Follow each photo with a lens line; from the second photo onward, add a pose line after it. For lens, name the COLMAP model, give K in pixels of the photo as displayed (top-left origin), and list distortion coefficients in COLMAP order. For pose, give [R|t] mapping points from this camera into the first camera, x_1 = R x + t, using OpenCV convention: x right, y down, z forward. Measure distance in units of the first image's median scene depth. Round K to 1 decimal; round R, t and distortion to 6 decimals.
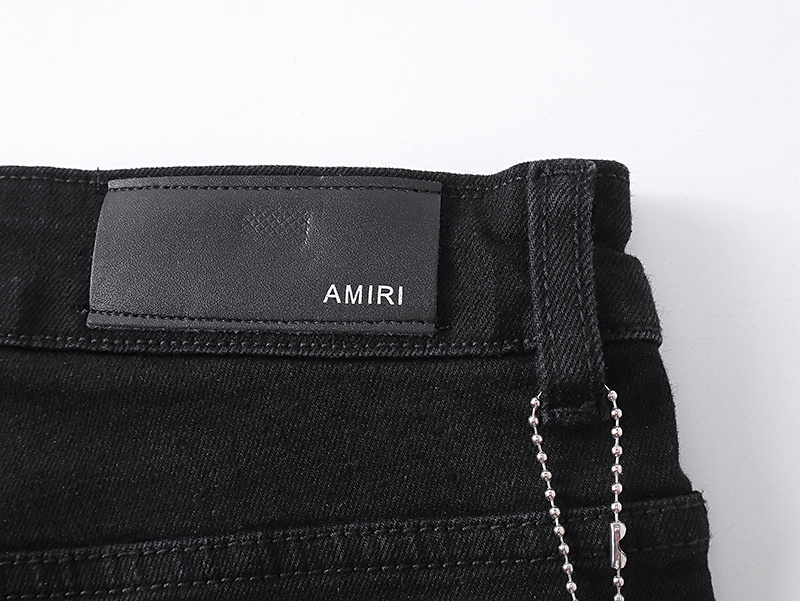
lens RADIAL K [[1592.5, 0, 403.7], [0, 1592.5, 299.5], [0, 0, 1]] dist [-0.032192, 0.000000]
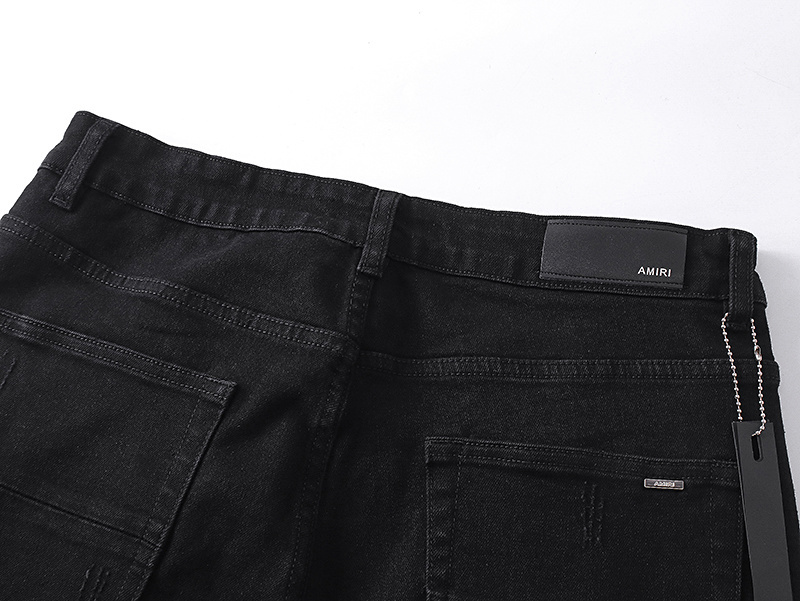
lens RADIAL K [[1592.5, 0, 396.8], [0, 1592.5, 305.3], [0, 0, 1]] dist [-0.032192, 0.000000]
pose [[0.987811, 0.068133, -0.139954, -0.070843], [-0.073574, 0.996707, -0.034074, 0.162586], [0.137171, 0.043956, 0.989572, -1.495171]]
